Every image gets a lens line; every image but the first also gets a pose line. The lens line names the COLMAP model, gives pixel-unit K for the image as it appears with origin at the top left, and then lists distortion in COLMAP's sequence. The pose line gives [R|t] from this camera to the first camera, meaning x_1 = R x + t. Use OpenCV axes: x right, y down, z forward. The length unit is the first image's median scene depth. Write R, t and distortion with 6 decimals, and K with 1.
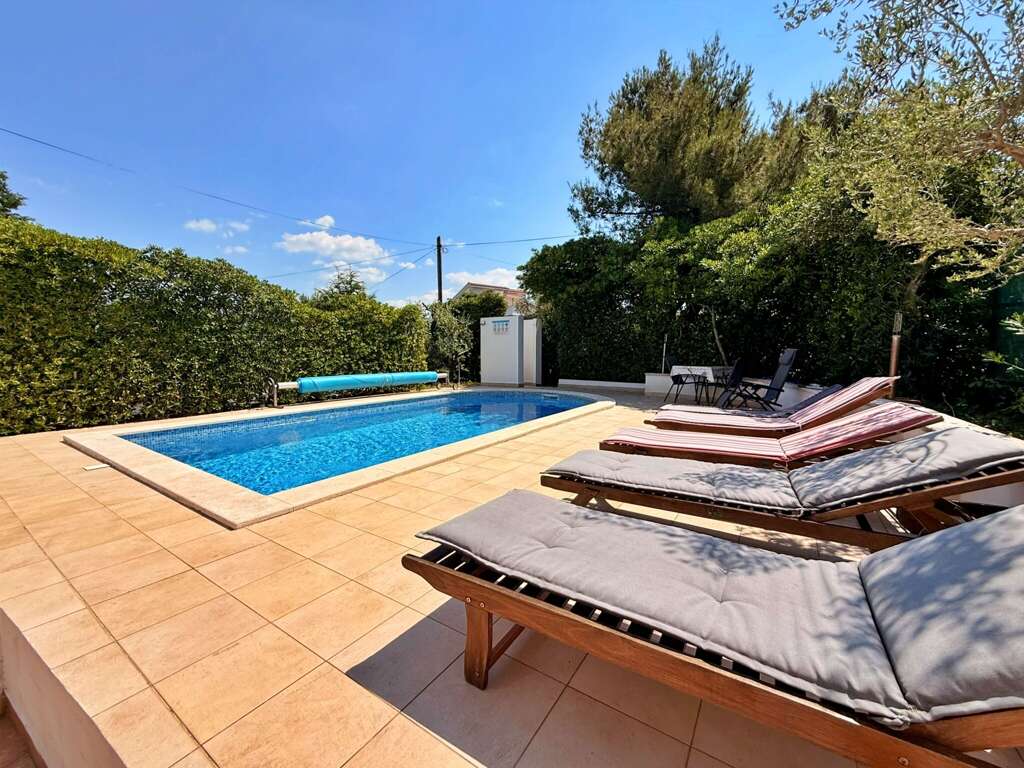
lens RADIAL K [[411.7, 0, 508.7], [0, 411.7, 383.9], [0, 0, 1]] dist [0.000685, 0.000068]
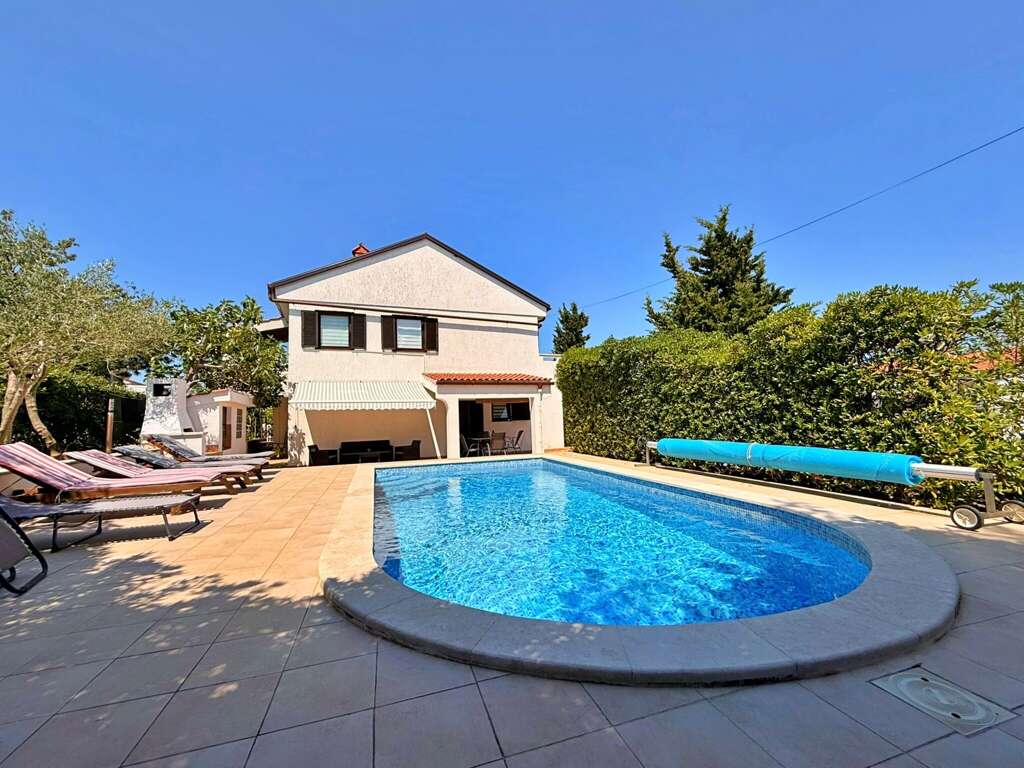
lens RADIAL K [[419.0, 0, 509.6], [0, 419.0, 384.3], [0, 0, 1]] dist [-0.001031, 0.000250]
pose [[-0.629944, -0.044532, -0.775363, 0.501289], [-0.033007, 0.998988, -0.030560, -0.112882], [0.775939, 0.006341, -0.630776, 1.591960]]
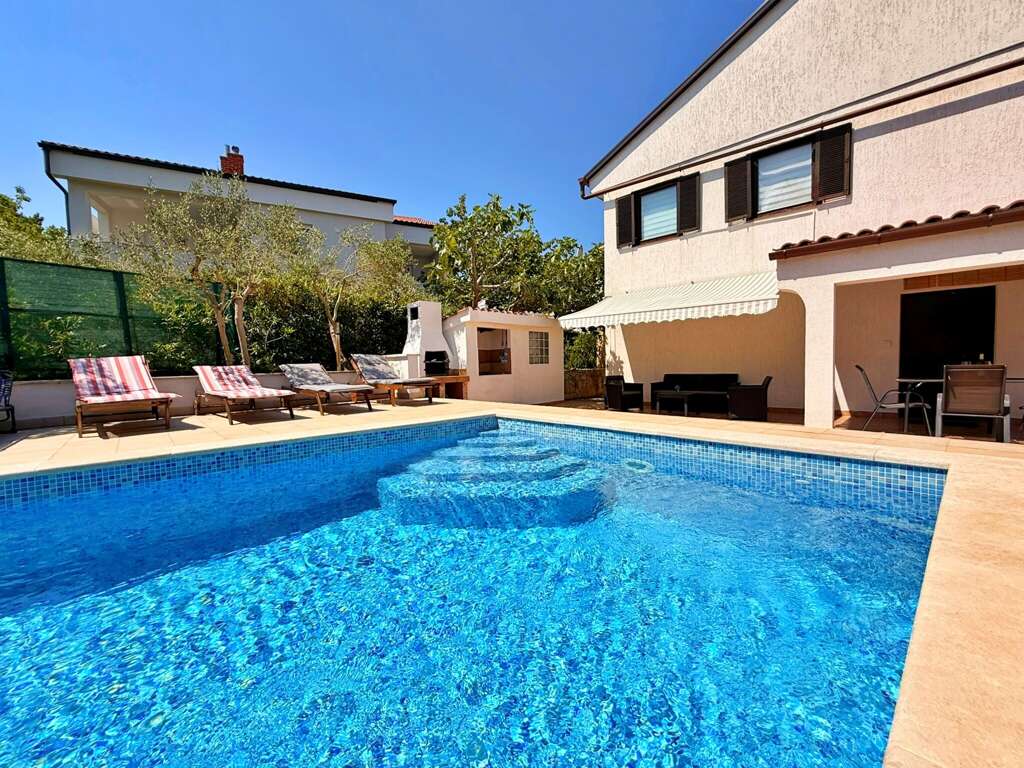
lens RADIAL K [[413.9, 0, 509.0], [0, 413.9, 384.1], [0, 0, 1]] dist [-0.000083, 0.000011]
pose [[-0.968650, 0.007848, 0.248307, -0.465908], [0.039792, 0.991498, 0.123889, -0.025579], [-0.245224, 0.129886, -0.960726, 1.142216]]
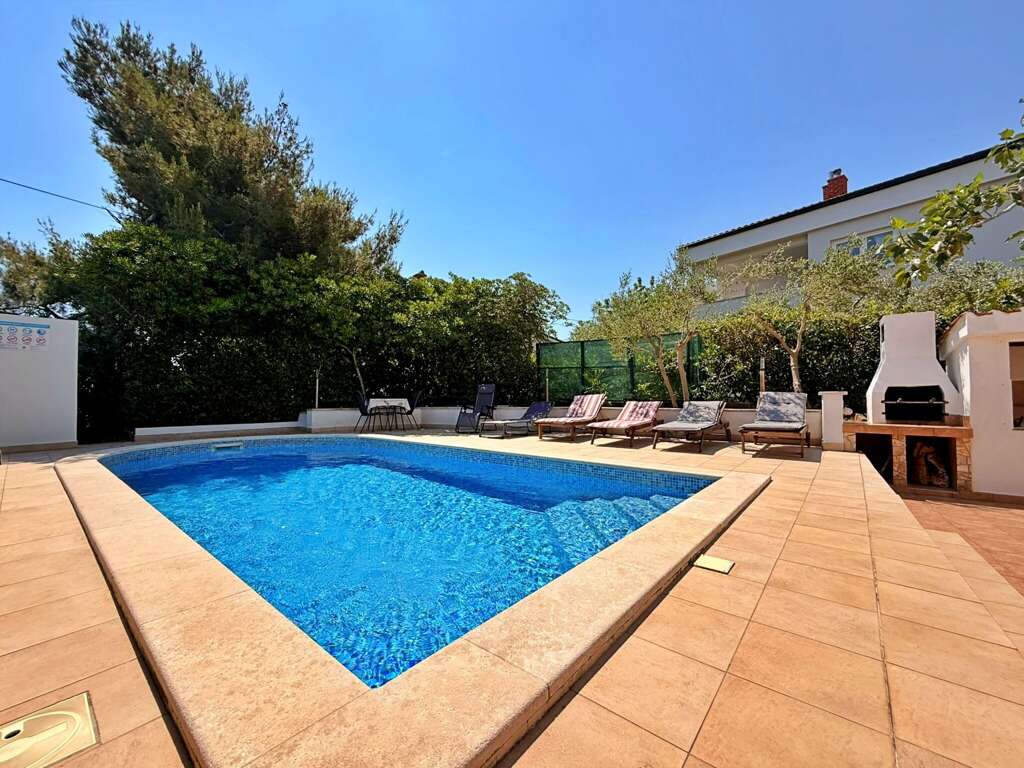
lens RADIAL K [[411.7, 0, 508.7], [0, 411.7, 383.9], [0, 0, 1]] dist [0.000685, 0.000068]
pose [[0.110639, 0.025807, 0.993526, -0.885206], [0.081447, 0.996065, -0.034943, -0.020013], [-0.990518, 0.084786, 0.108102, 0.670236]]
